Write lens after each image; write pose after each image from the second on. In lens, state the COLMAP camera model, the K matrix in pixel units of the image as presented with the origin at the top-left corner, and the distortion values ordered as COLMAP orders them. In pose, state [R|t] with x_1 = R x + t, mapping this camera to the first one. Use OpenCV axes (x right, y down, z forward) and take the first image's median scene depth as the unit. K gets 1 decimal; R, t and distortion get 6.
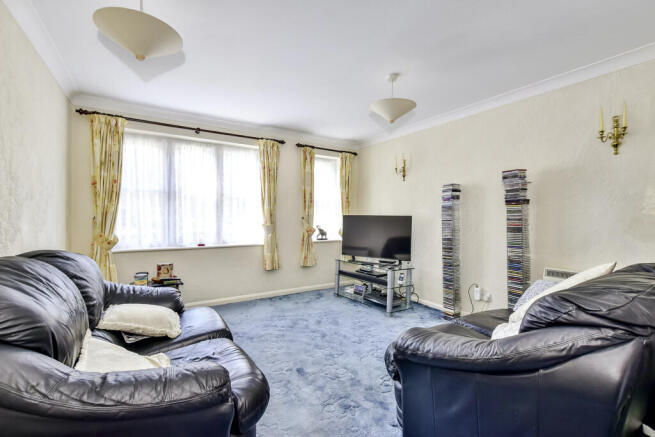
lens RADIAL K [[289.7, 0, 332.1], [0, 289.7, 219.8], [0, 0, 1]] dist [-0.008556, 0.000080]
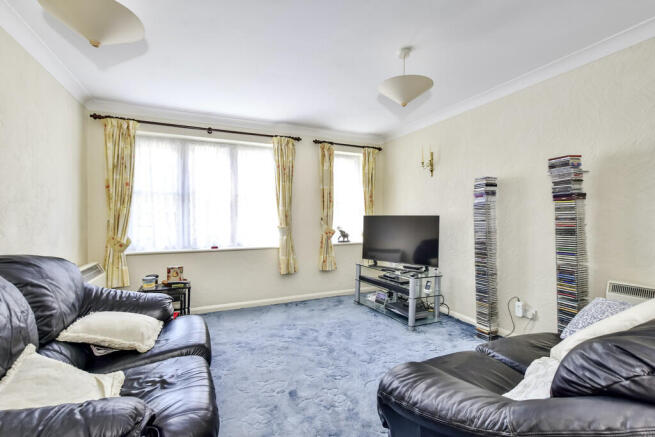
lens RADIAL K [[289.7, 0, 332.1], [0, 289.7, 219.8], [0, 0, 1]] dist [-0.008556, 0.000080]
pose [[0.989377, -0.007474, -0.145181, 0.096650], [0.006995, 0.999968, -0.003810, 0.000079], [0.145205, 0.002753, 0.989398, 0.106427]]
